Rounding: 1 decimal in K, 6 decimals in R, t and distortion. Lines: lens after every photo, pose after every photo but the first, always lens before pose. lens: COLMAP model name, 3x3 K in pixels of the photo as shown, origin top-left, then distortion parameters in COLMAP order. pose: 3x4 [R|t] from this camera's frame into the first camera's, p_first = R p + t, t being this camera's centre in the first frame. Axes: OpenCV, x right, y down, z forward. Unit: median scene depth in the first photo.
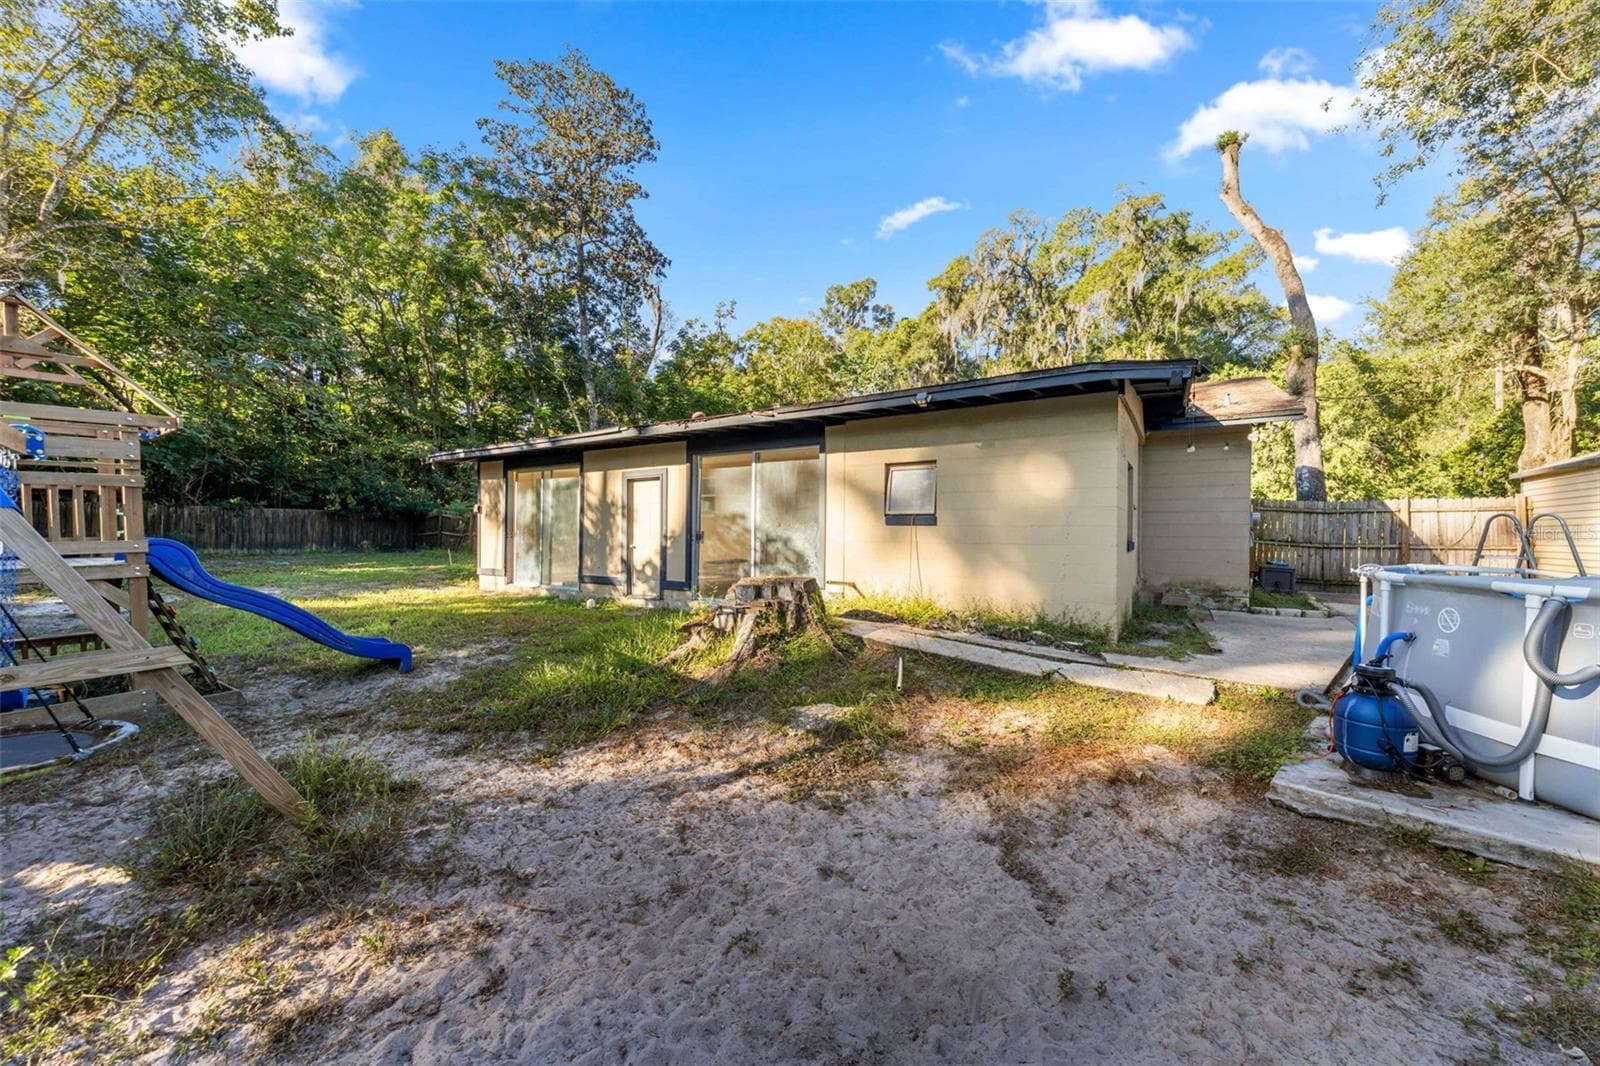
lens RADIAL K [[716.7, 0, 799.7], [0, 716.7, 510.5], [0, 0, 1]] dist [0.011527, -0.000209]
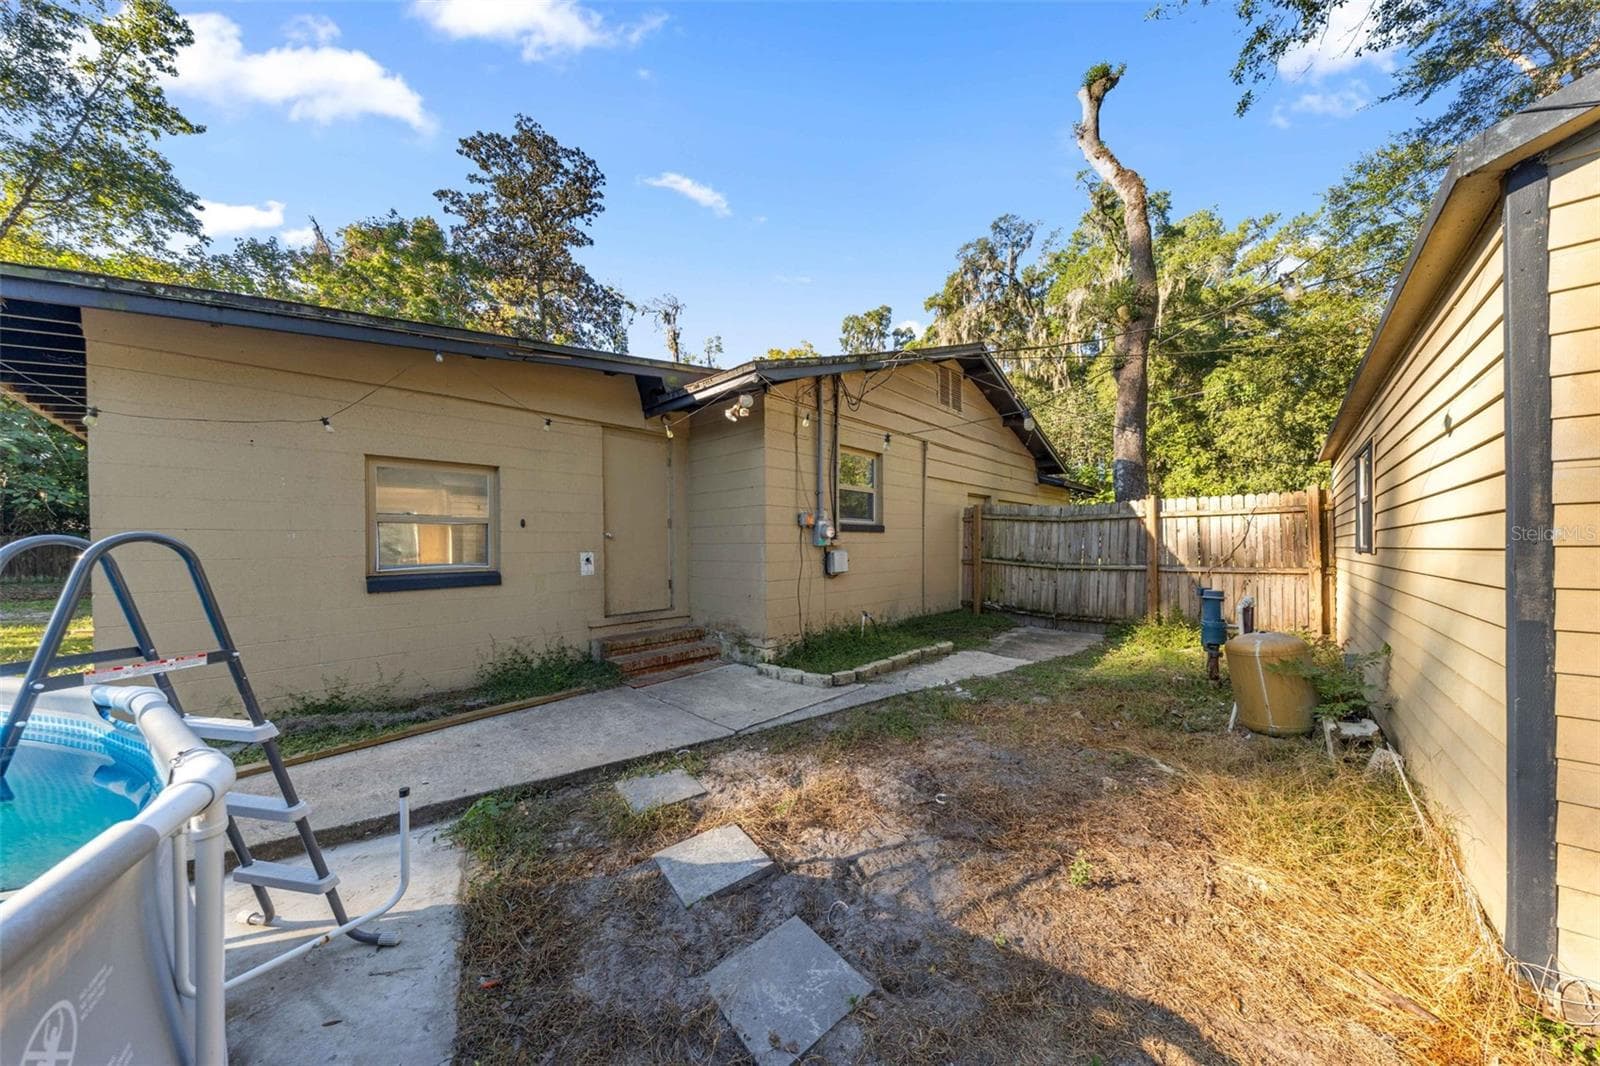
lens RADIAL K [[598.9, 0, 801.3], [0, 598.9, 537.8], [0, 0, 1]] dist [0.001647, 0.000139]
pose [[0.975464, -0.018121, -0.219414, 0.426204], [0.022934, 0.999549, 0.019405, 0.001676], [0.218963, -0.023961, 0.975439, 0.247066]]
